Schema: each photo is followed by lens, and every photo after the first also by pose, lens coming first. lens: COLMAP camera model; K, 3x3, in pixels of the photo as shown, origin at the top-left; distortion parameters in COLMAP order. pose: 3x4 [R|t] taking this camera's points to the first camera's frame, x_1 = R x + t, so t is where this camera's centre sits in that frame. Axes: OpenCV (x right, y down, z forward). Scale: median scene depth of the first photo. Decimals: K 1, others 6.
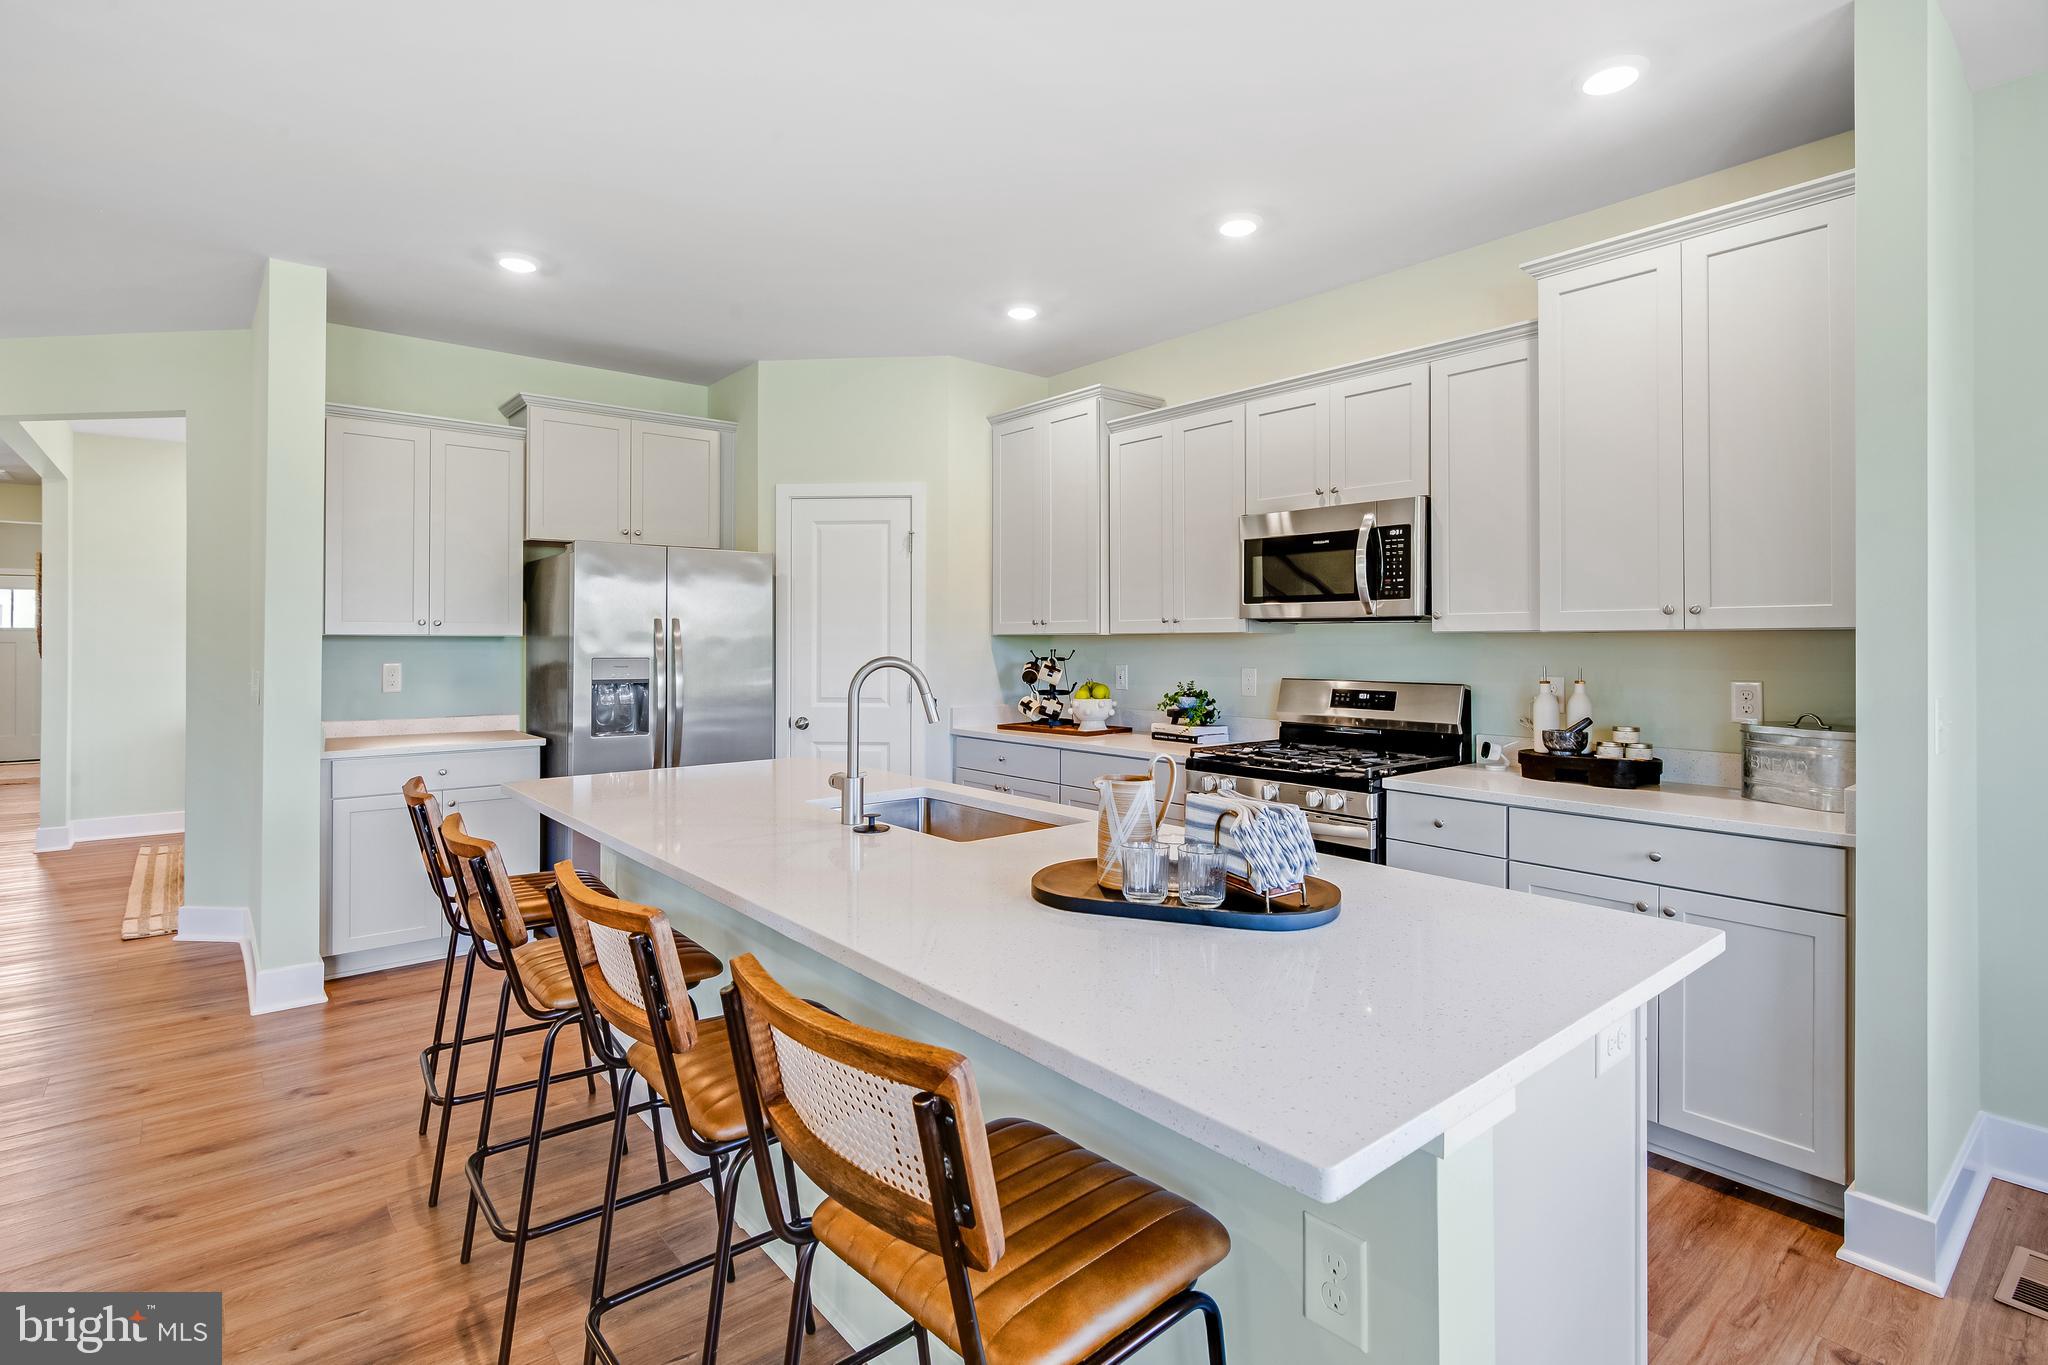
lens RADIAL K [[990.9, 0, 999.4], [0, 990.9, 633.5], [0, 0, 1]] dist [-0.000340, -0.000015]
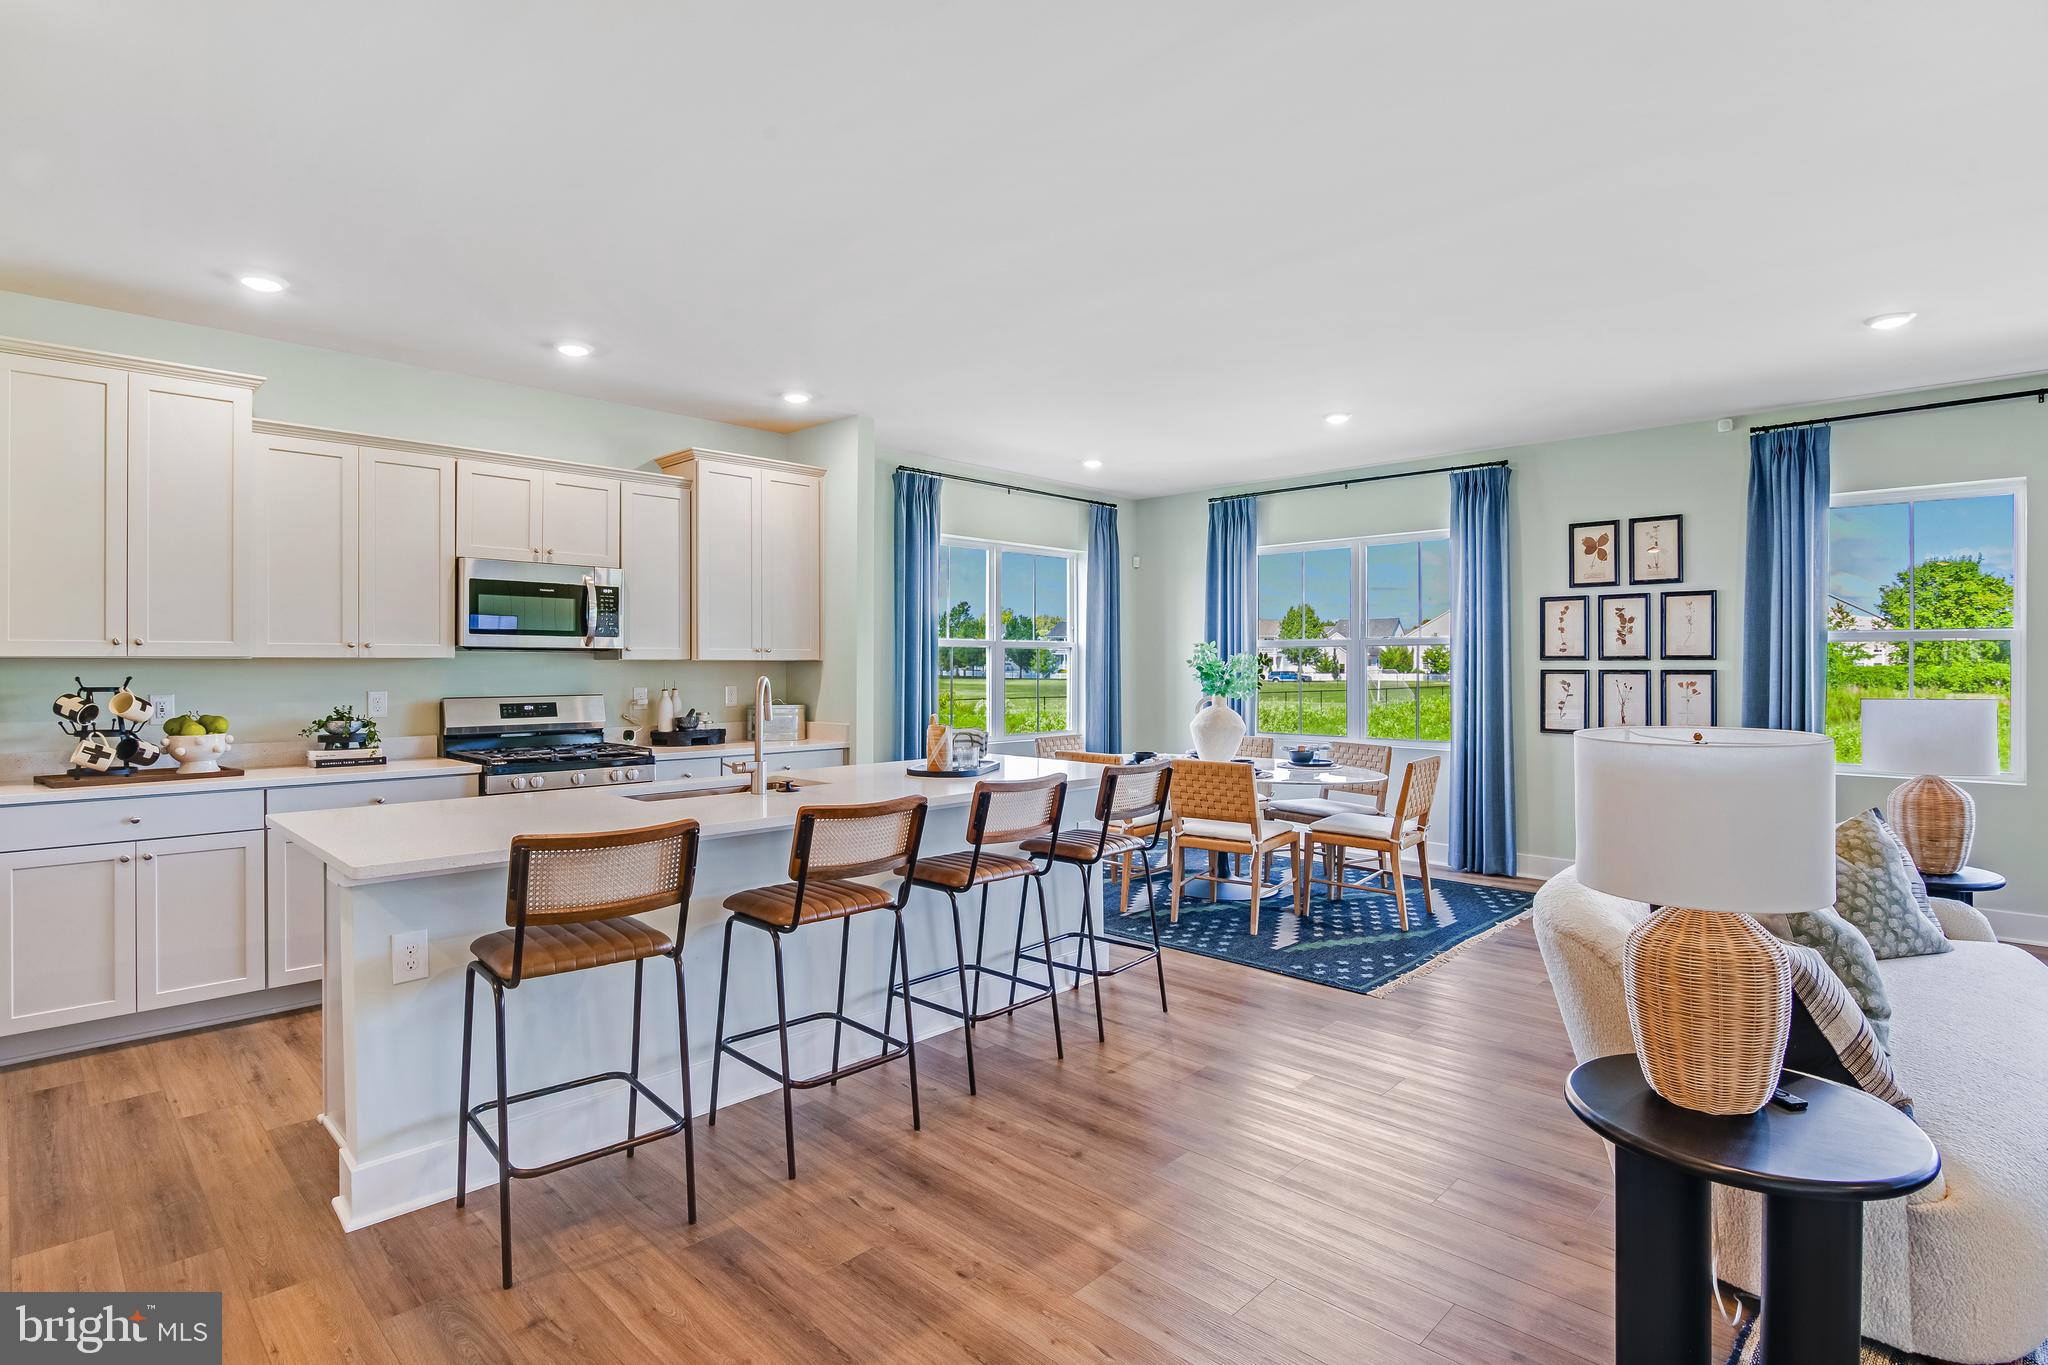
lens RADIAL K [[1004.4, 0, 1022.2], [0, 1004.4, 673.7], [0, 0, 1]] dist [0.000140, 0.000020]
pose [[-0.111035, -0.003121, 0.993812, -1.014626], [-0.000482, 0.999995, 0.003087, 0.013780], [-0.993816, -0.000137, -0.111036, 0.492508]]
